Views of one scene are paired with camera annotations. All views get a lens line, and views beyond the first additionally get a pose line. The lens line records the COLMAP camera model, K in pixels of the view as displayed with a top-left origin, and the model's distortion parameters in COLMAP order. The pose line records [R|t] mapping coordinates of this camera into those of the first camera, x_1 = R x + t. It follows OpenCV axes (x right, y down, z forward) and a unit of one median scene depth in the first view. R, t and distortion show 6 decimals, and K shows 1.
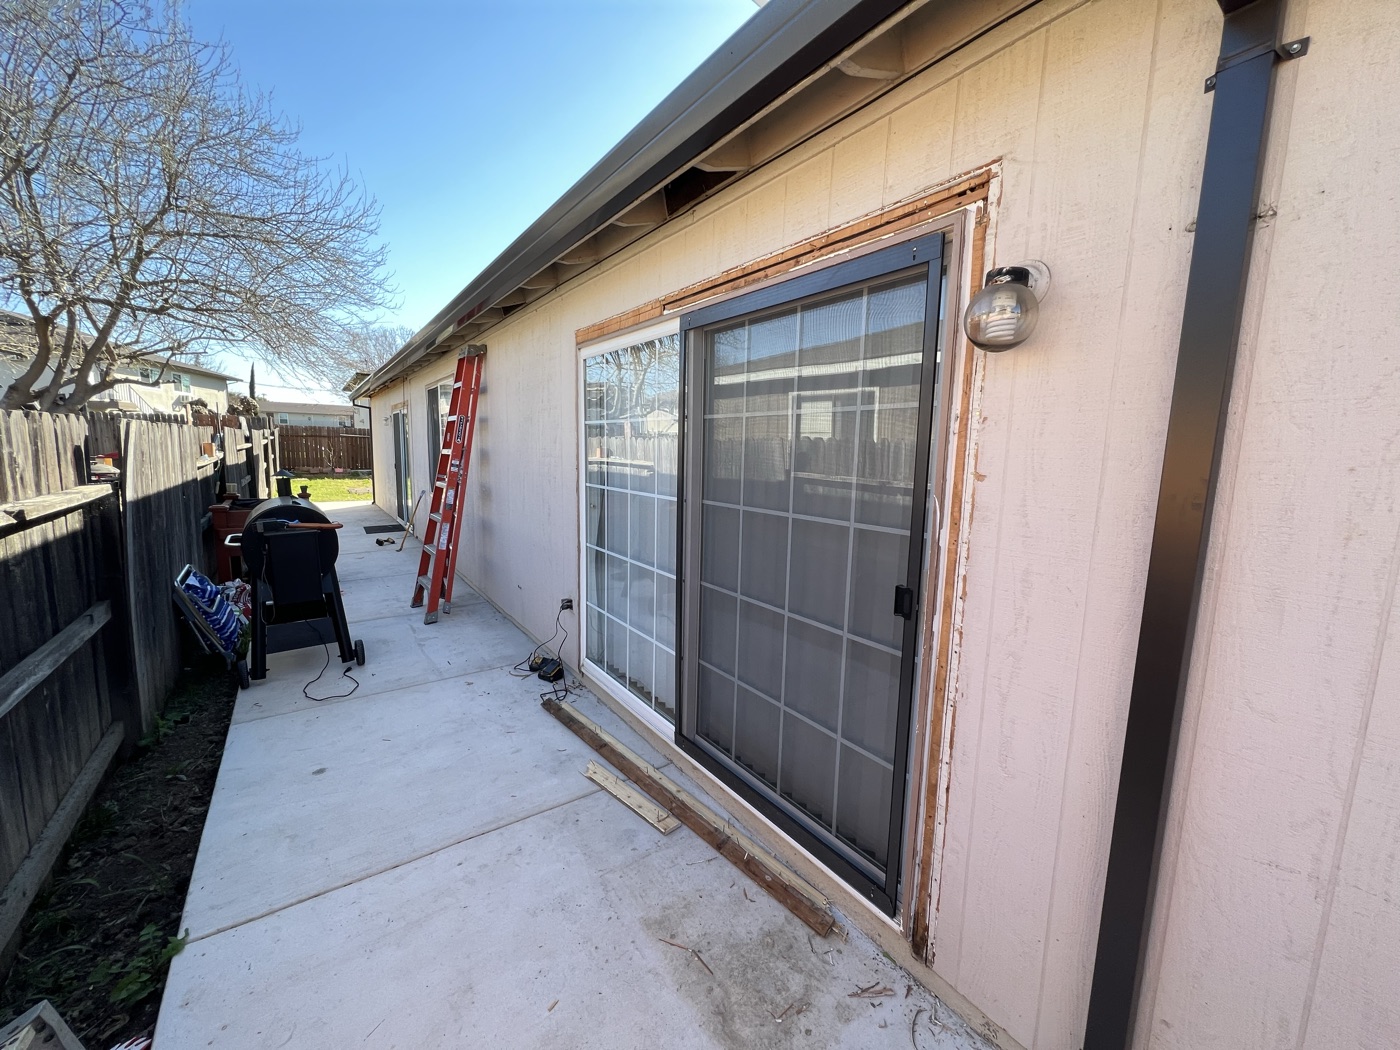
lens RADIAL K [[557.0, 0, 700.0], [0, 557.0, 525.0], [0, 0, 1]] dist [-0.001433, 0.000166]
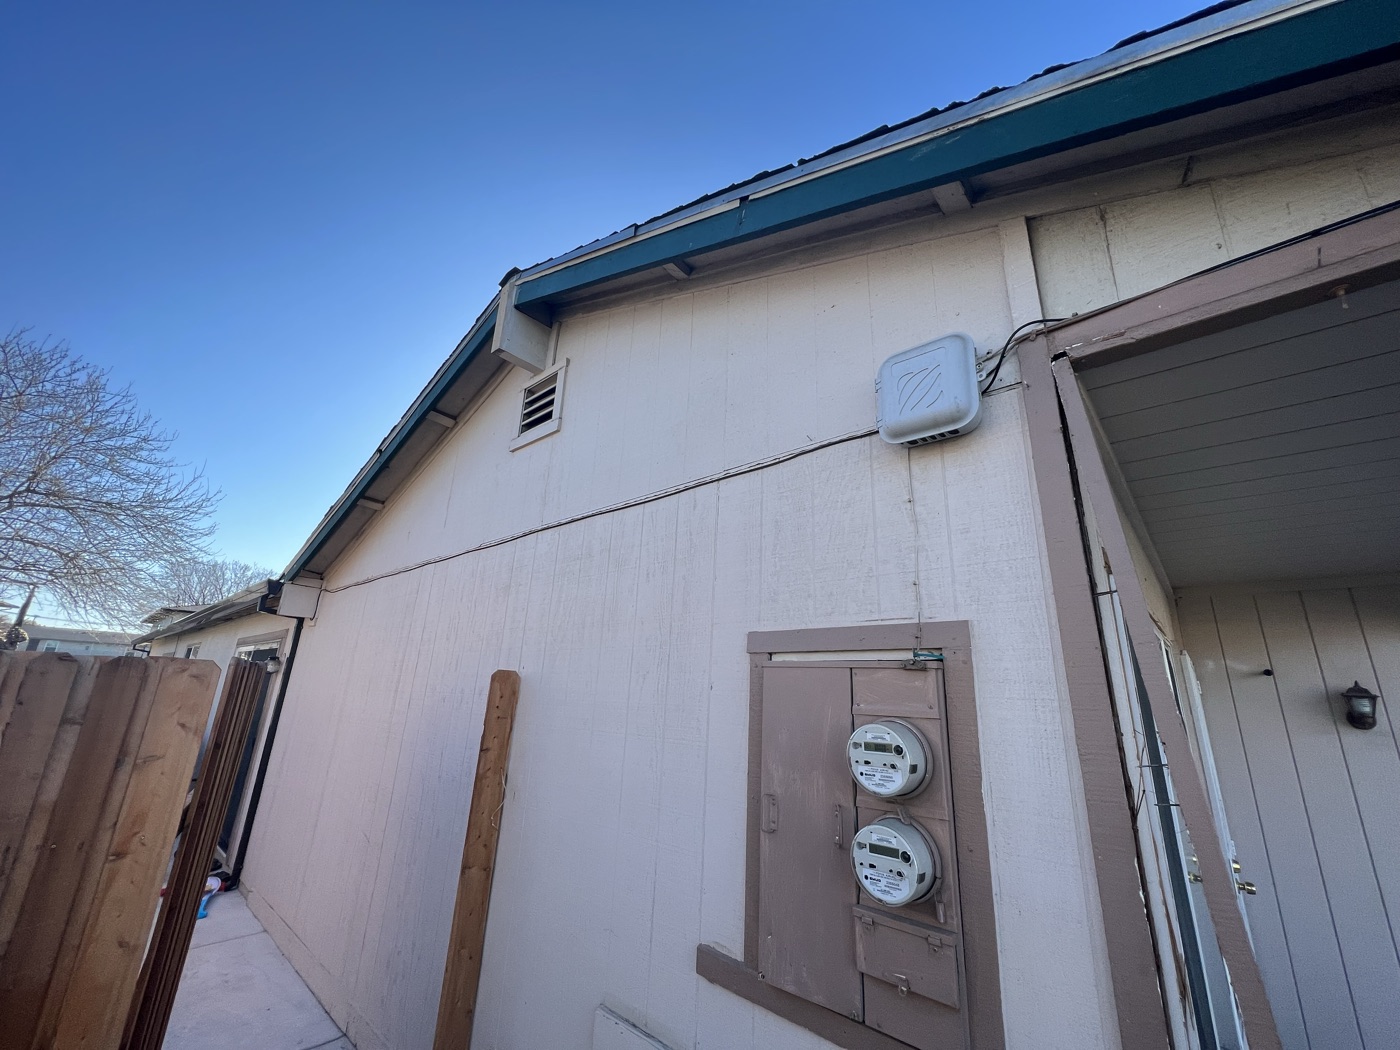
lens RADIAL K [[557.0, 0, 700.0], [0, 557.0, 525.0], [0, 0, 1]] dist [-0.001433, 0.000166]
pose [[0.975465, 0.088980, 0.201373, 0.100154], [0.005180, 0.905155, -0.425050, 0.019562], [-0.220095, 0.415664, 0.882486, -0.141951]]
